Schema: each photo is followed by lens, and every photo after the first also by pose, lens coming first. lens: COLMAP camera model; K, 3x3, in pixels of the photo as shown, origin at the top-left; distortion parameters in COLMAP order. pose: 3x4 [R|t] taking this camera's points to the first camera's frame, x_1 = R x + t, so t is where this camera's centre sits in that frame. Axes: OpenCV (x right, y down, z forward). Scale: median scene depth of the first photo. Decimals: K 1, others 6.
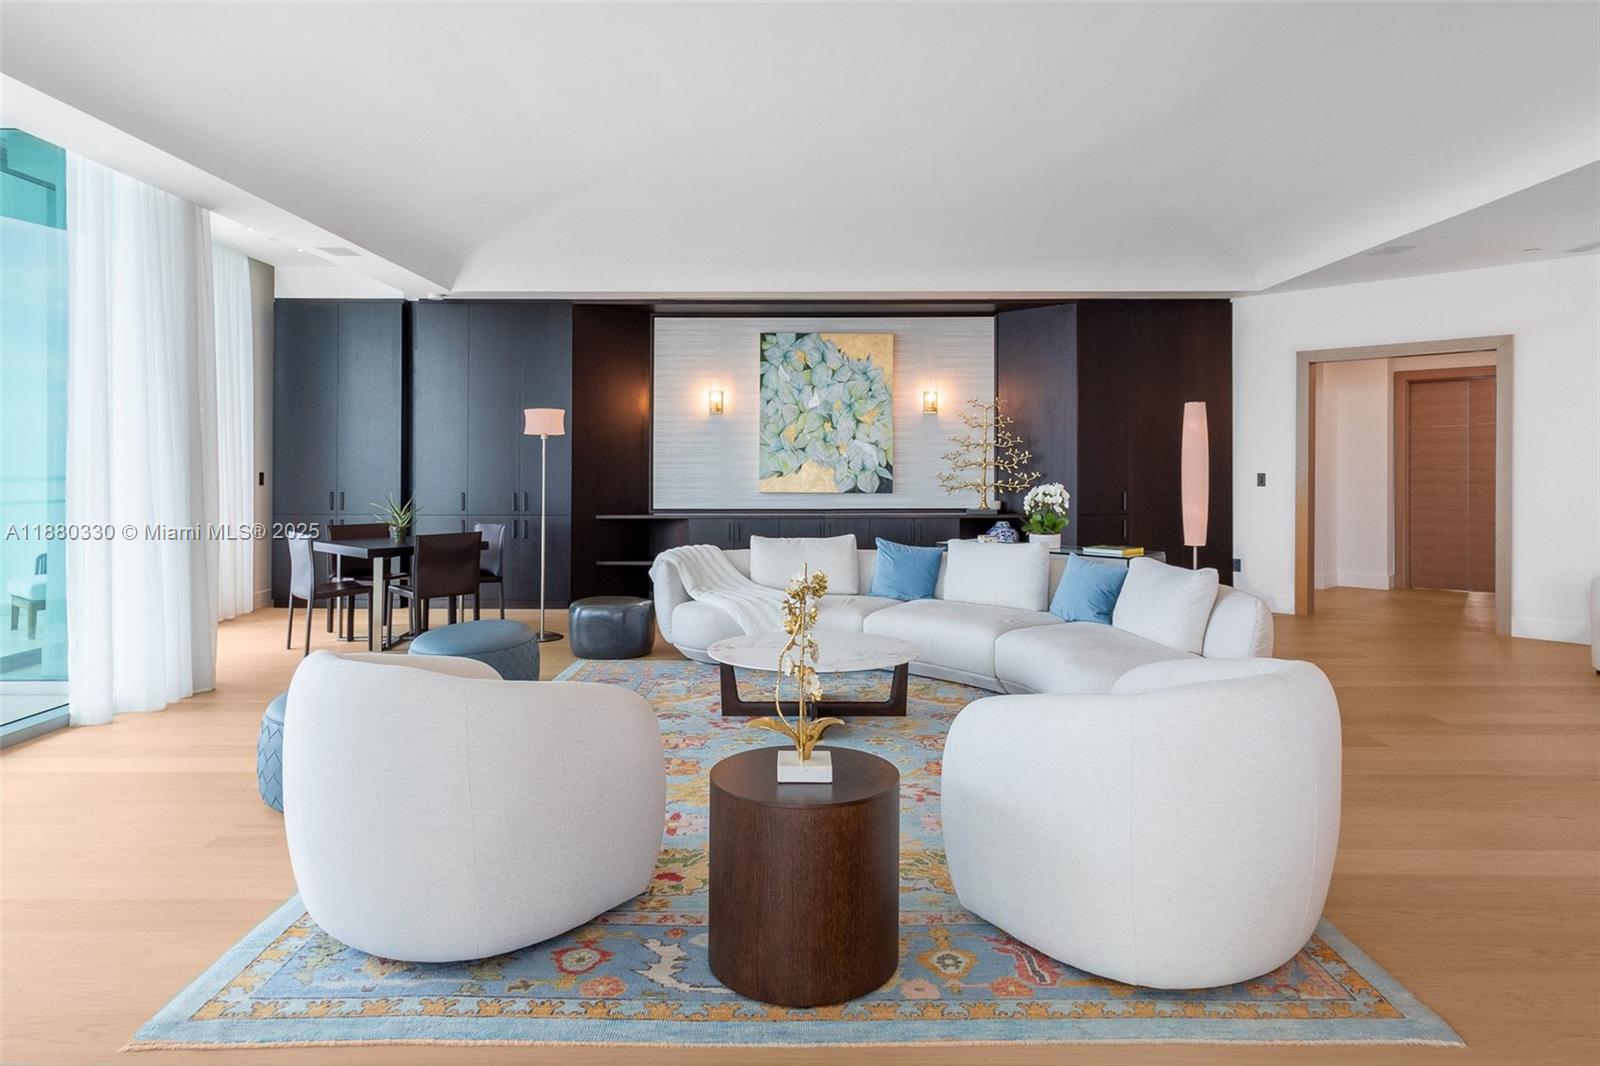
lens RADIAL K [[1008.5, 0, 795.2], [0, 1008.5, 441.7], [0, 0, 1]] dist [0.007114, 0.000743]
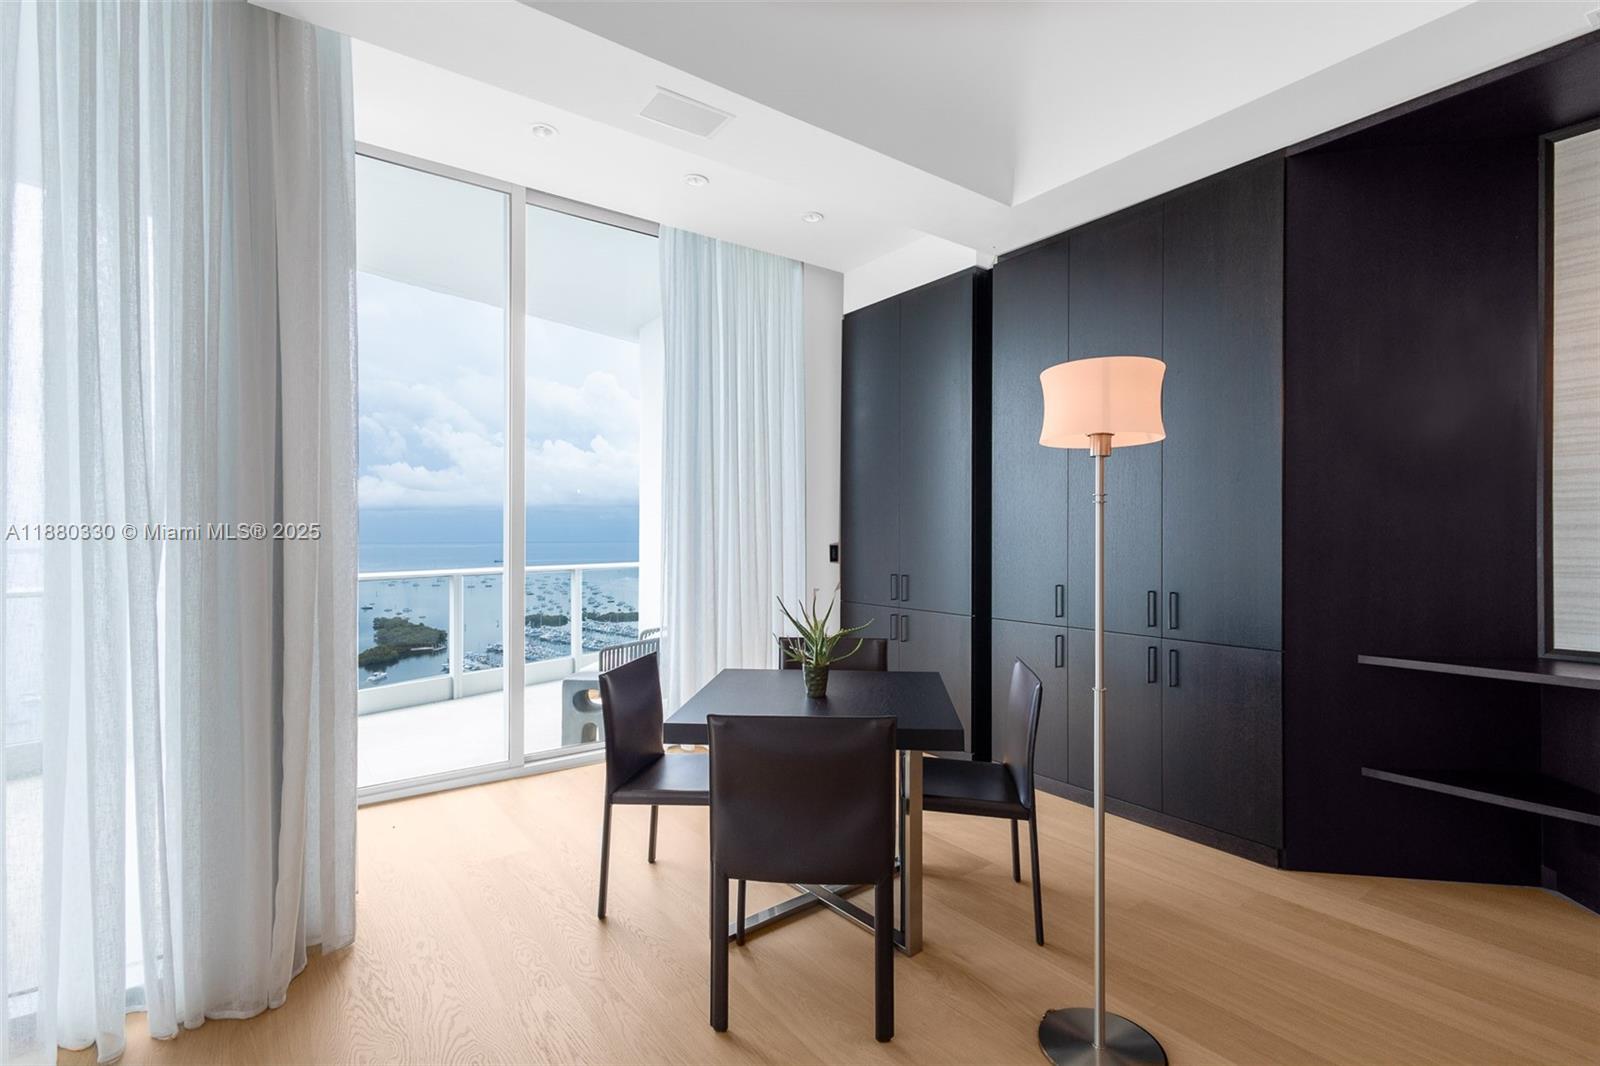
lens RADIAL K [[754.6, 0, 790.9], [0, 754.6, 528.7], [0, 0, 1]] dist [0.011016, 0.000522]
pose [[0.607562, -0.008996, -0.794221, -0.089262], [0.015125, 0.999886, 0.000245, 0.017411], [0.794128, -0.012162, 0.607628, 0.615046]]
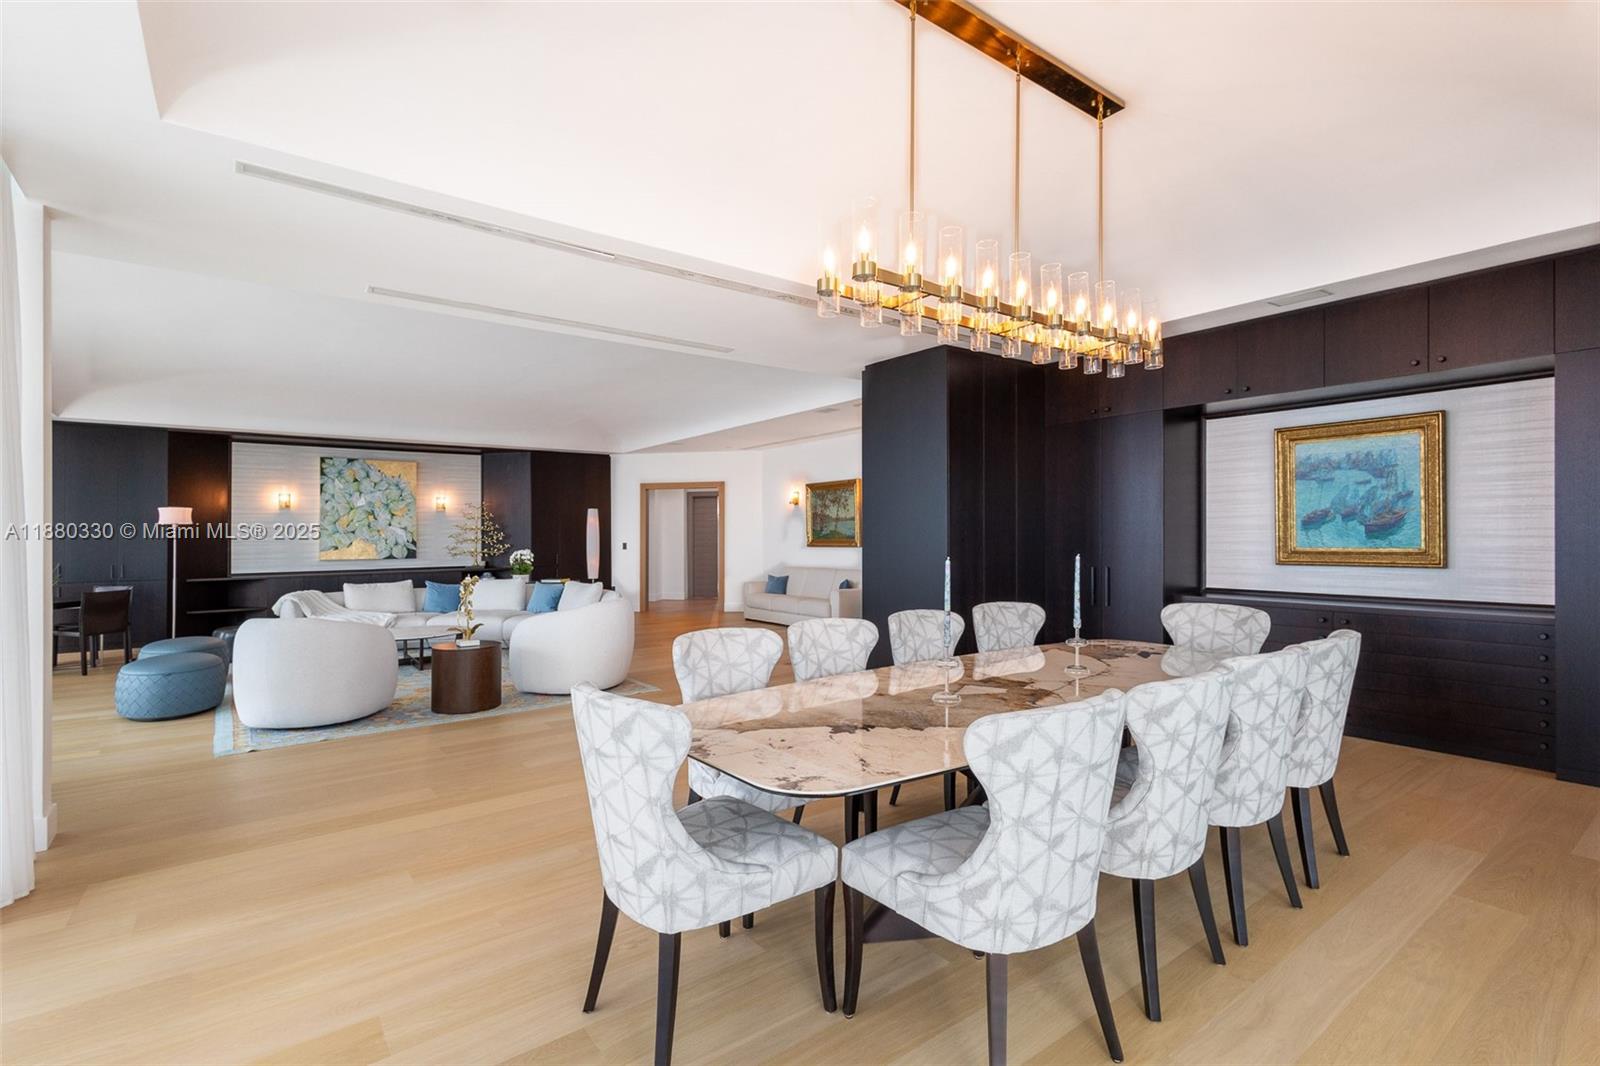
lens RADIAL K [[754.6, 0, 801.7], [0, 754.6, 525.6], [0, 0, 1]] dist [0.011016, 0.000522]
pose [[0.795211, -0.001053, 0.606332, -0.153577], [-0.001242, 0.999994, 0.003367, -0.007710], [-0.606332, -0.003431, 0.795204, -0.372434]]
